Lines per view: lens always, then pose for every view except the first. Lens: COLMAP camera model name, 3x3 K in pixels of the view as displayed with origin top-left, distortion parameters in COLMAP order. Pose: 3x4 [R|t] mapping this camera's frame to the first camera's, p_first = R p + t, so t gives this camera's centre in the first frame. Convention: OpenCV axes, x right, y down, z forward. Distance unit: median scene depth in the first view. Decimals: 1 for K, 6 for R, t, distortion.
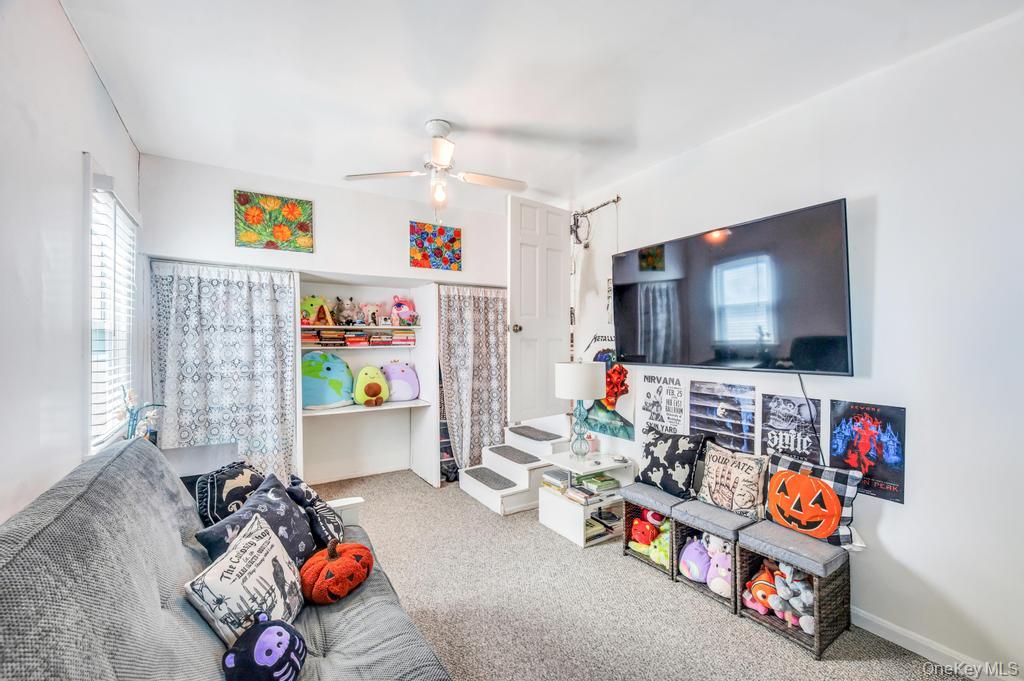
lens RADIAL K [[409.1, 0, 512.3], [0, 409.1, 337.2], [0, 0, 1]] dist [0.004568, -0.000148]
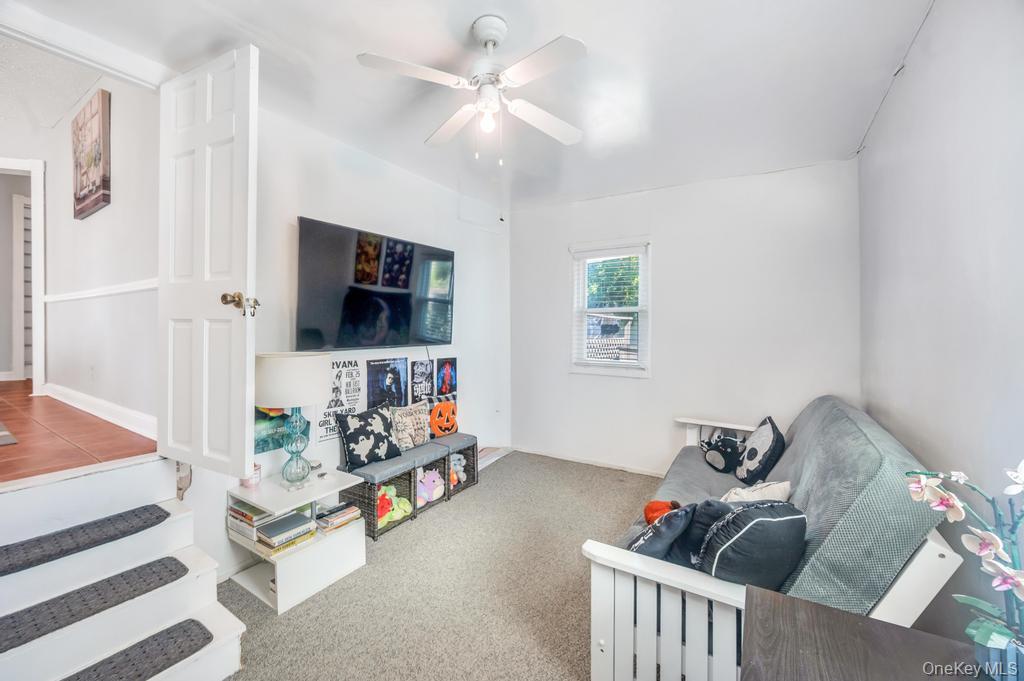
lens RADIAL K [[409.1, 0, 510.0], [0, 409.1, 331.5], [0, 0, 1]] dist [0.004568, -0.000148]
pose [[-0.405105, -0.006611, 0.914246, -0.852231], [-0.009702, 0.999949, 0.002932, 0.022325], [-0.914219, -0.007682, -0.405148, 1.243133]]
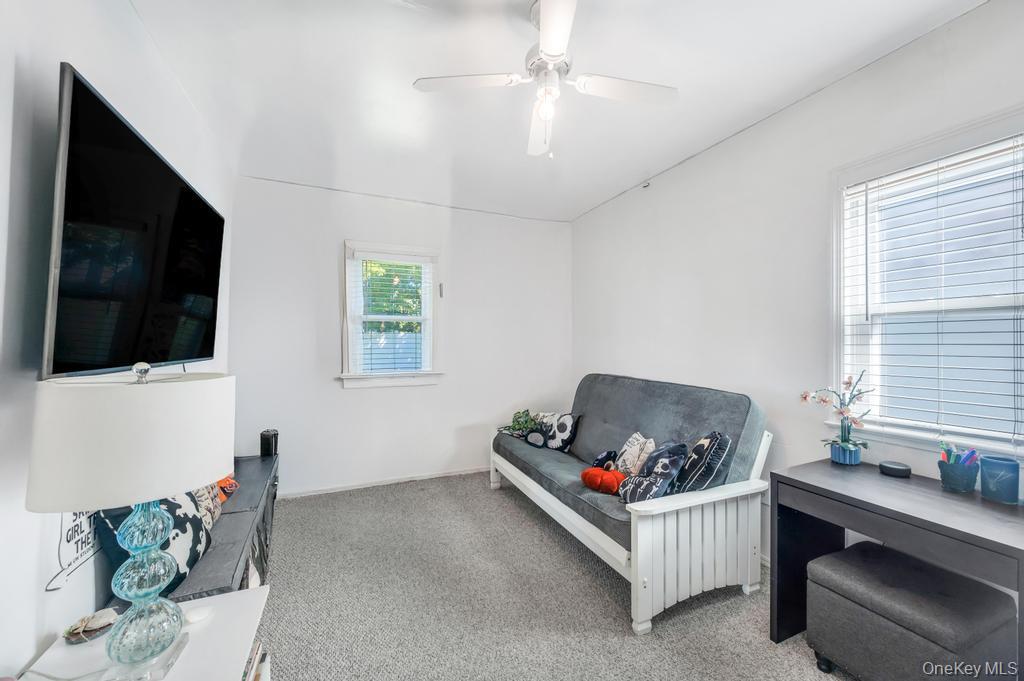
lens RADIAL K [[409.1, 0, 510.6], [0, 409.1, 340.9], [0, 0, 1]] dist [0.004568, -0.000148]
pose [[-0.980968, 0.009155, 0.193956, -0.253353], [0.006743, 0.999892, -0.013093, 0.049274], [-0.194054, -0.011536, -0.980923, 1.671399]]
